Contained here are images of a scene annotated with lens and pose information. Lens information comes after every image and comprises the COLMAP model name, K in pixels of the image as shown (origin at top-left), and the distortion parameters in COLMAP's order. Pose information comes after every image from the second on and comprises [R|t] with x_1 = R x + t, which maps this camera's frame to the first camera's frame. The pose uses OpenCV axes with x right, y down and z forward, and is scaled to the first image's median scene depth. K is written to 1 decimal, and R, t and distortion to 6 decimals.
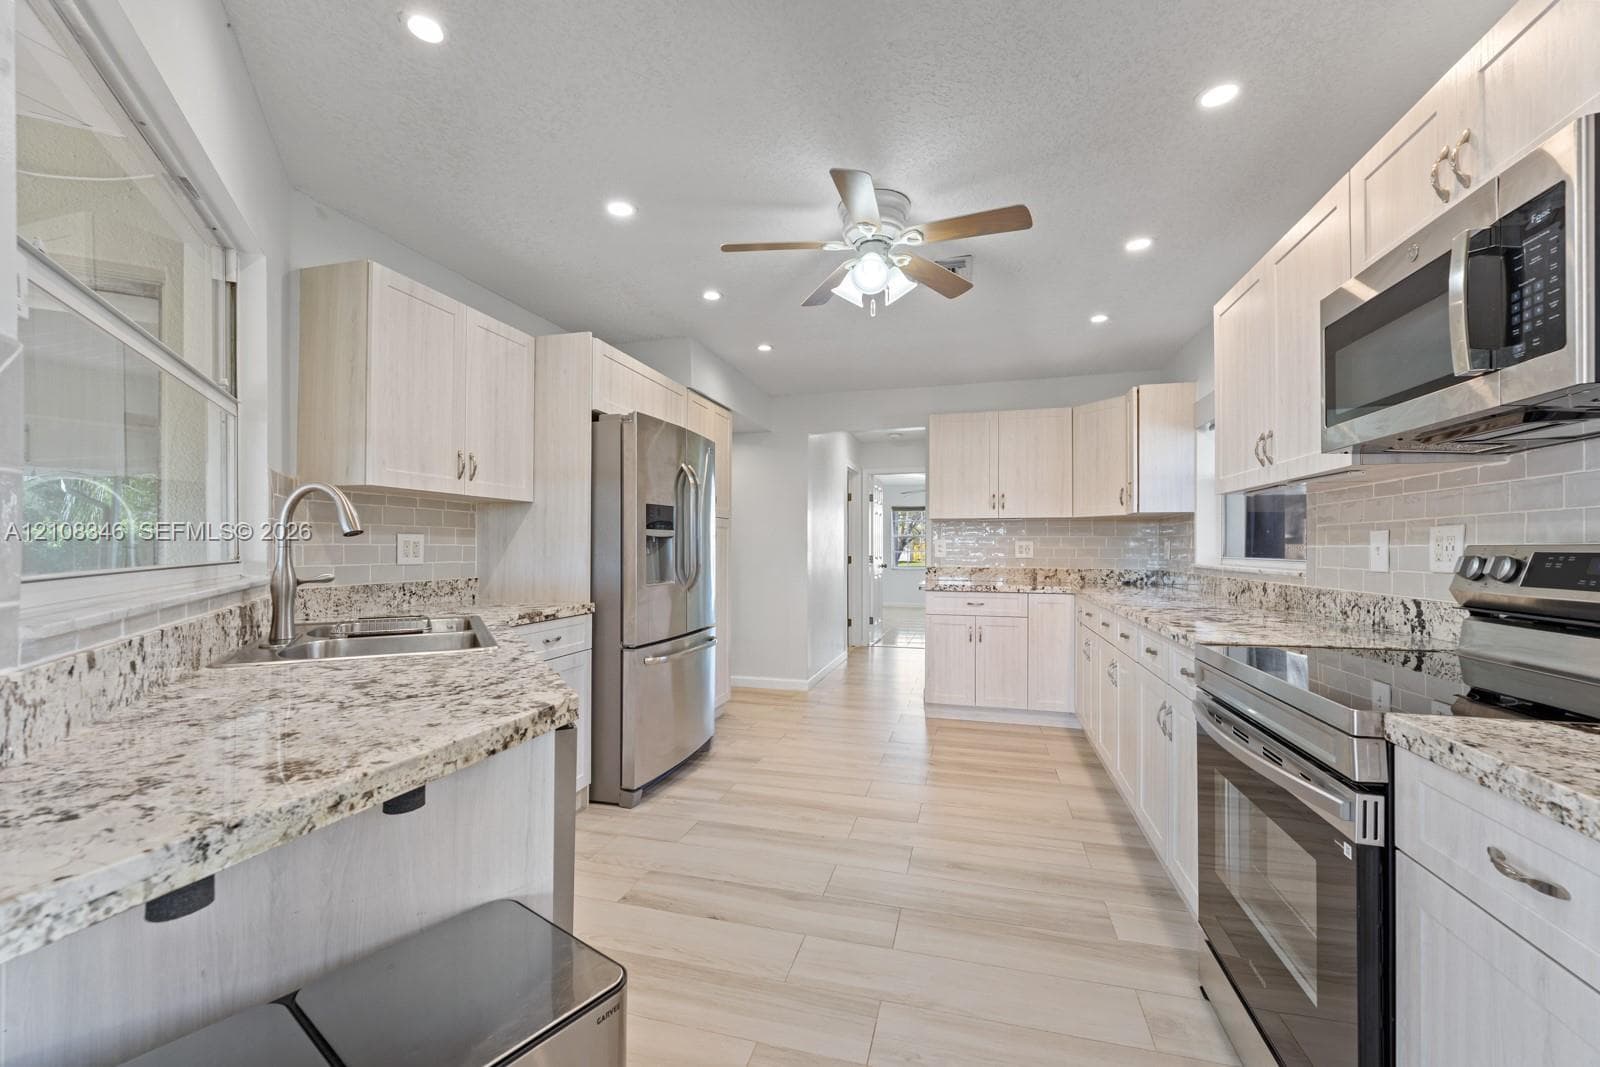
lens RADIAL K [[662.3, 0, 789.2], [0, 662.3, 534.5], [0, 0, 1]] dist [-0.002249, -0.000270]
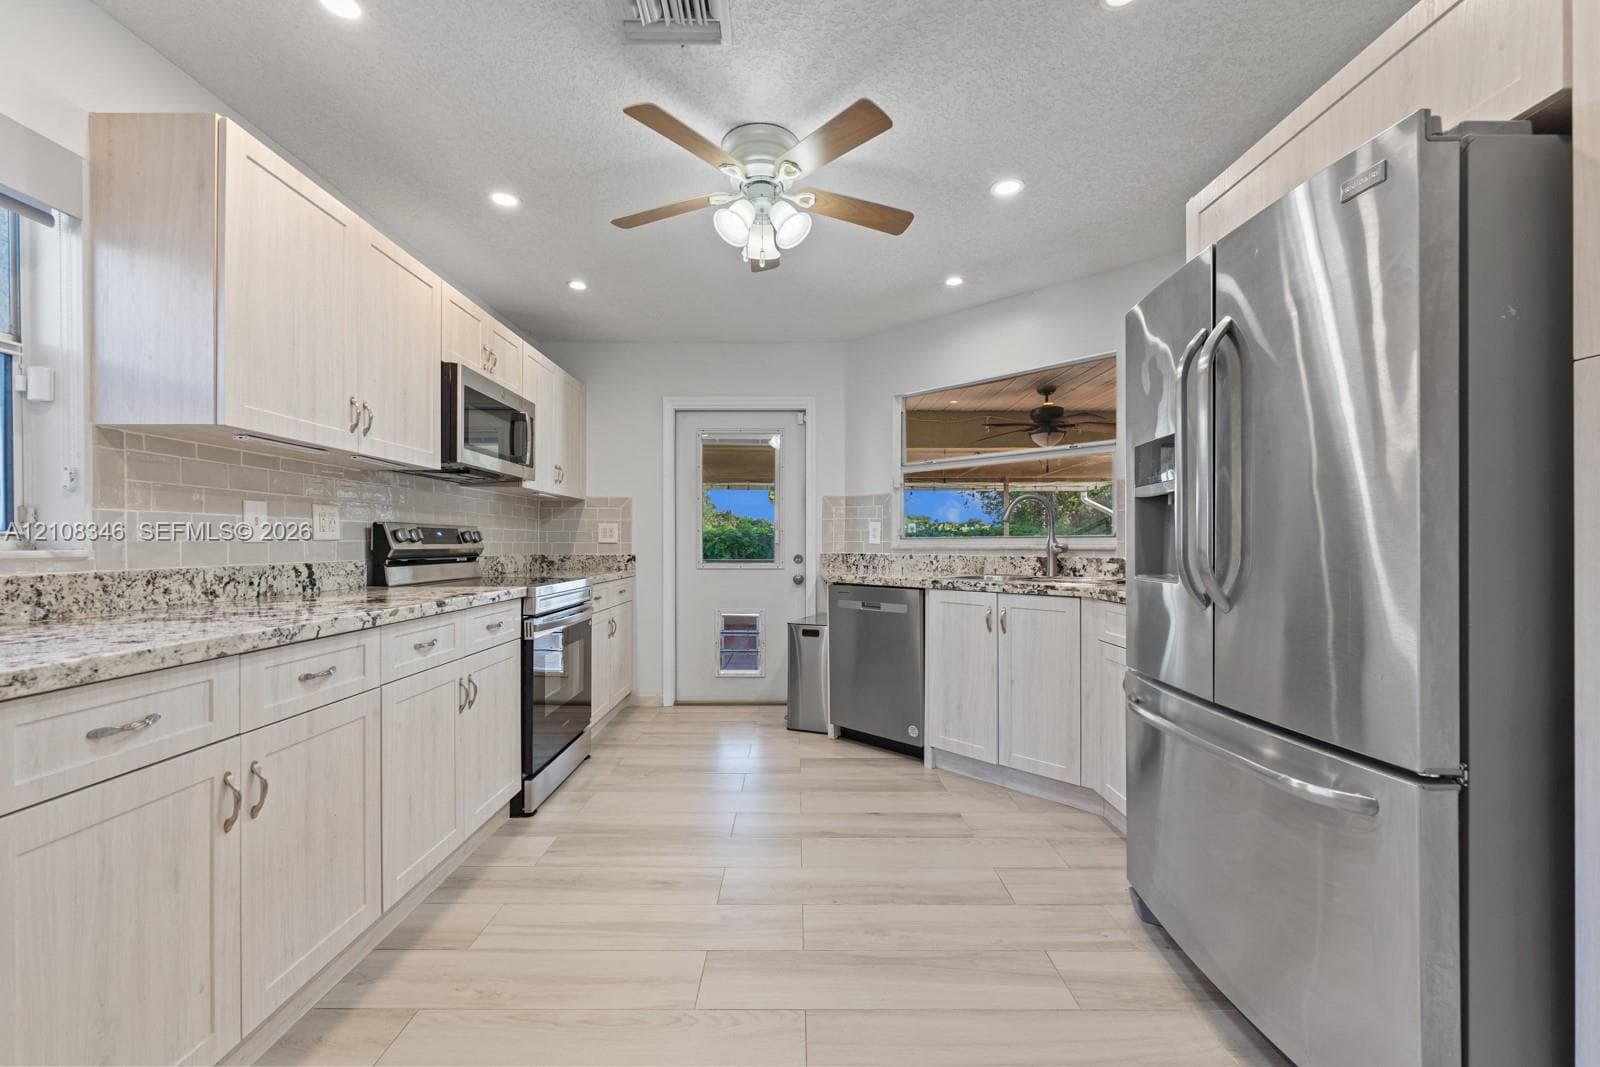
lens RADIAL K [[655.5, 0, 805.0], [0, 655.5, 532.7], [0, 0, 1]] dist [0.000453, -0.000263]
pose [[-0.958656, -0.006089, -0.284501, 0.345282], [0.004017, 0.999382, -0.034924, 0.072657], [0.284538, -0.034622, -0.958039, 1.990655]]
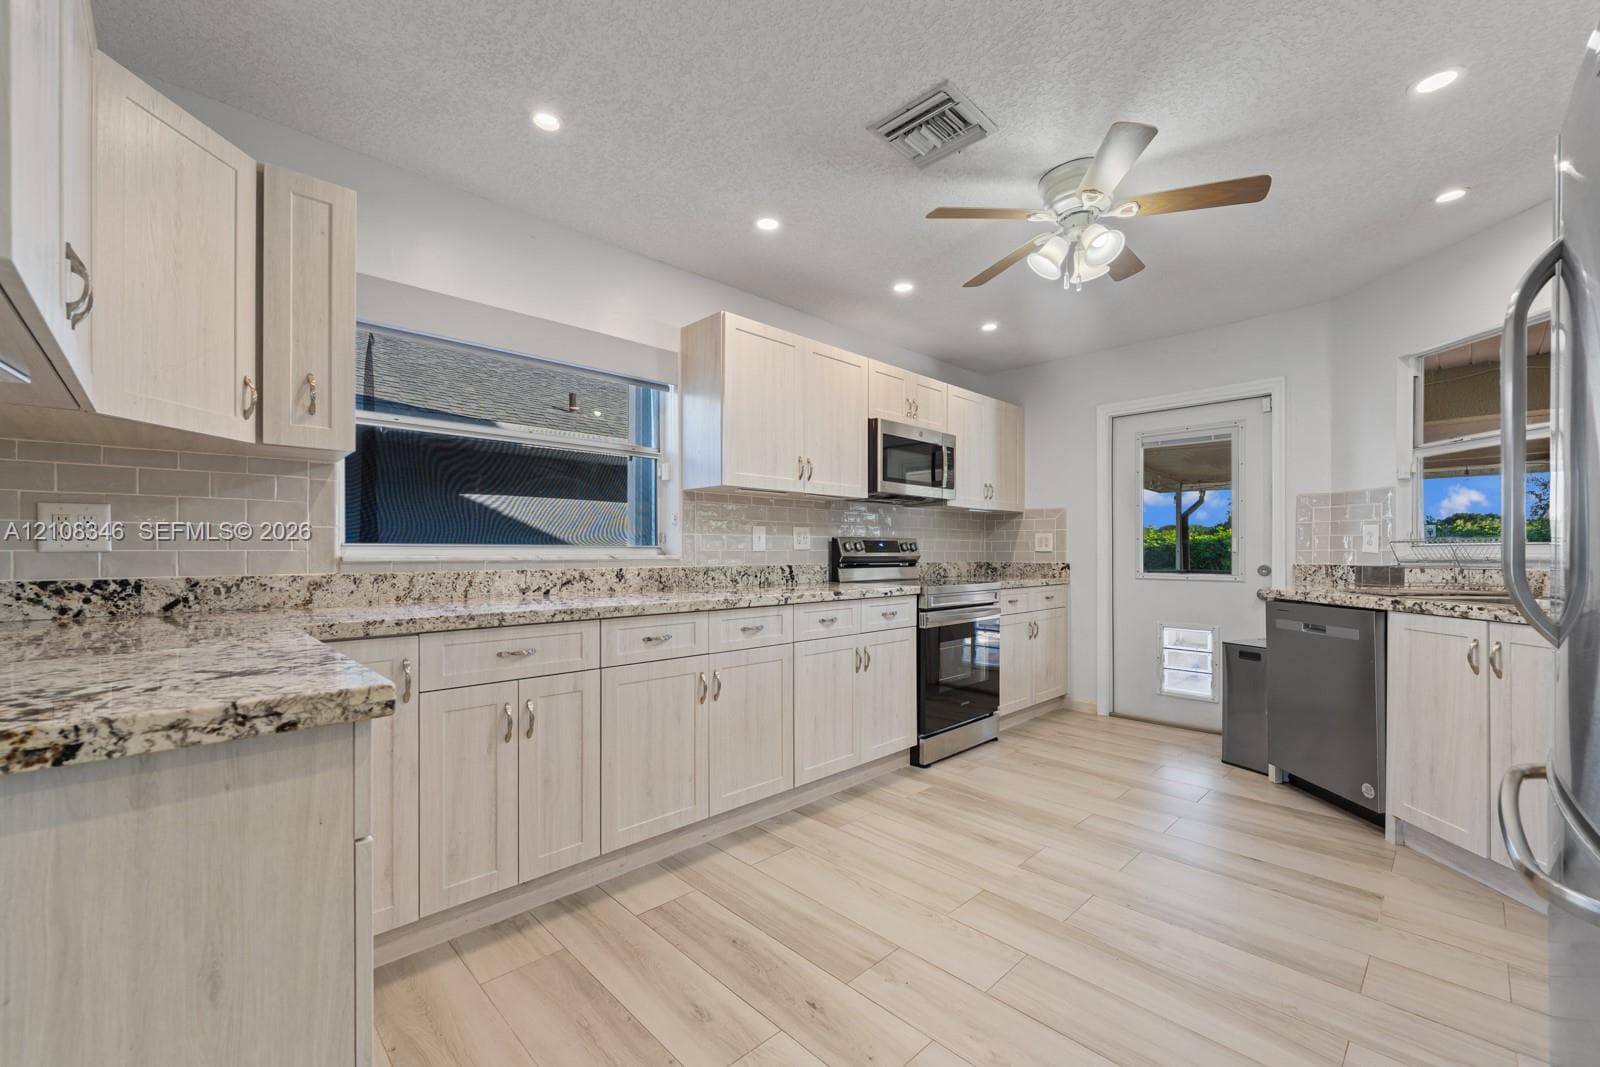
lens RADIAL K [[662.3, 0, 789.2], [0, 662.3, 534.5], [0, 0, 1]] dist [-0.002249, -0.000270]
pose [[-0.863278, 0.011673, 0.504593, -0.001112], [-0.011178, 0.999045, -0.042234, 0.075811], [-0.504605, -0.042100, -0.862323, 2.168221]]
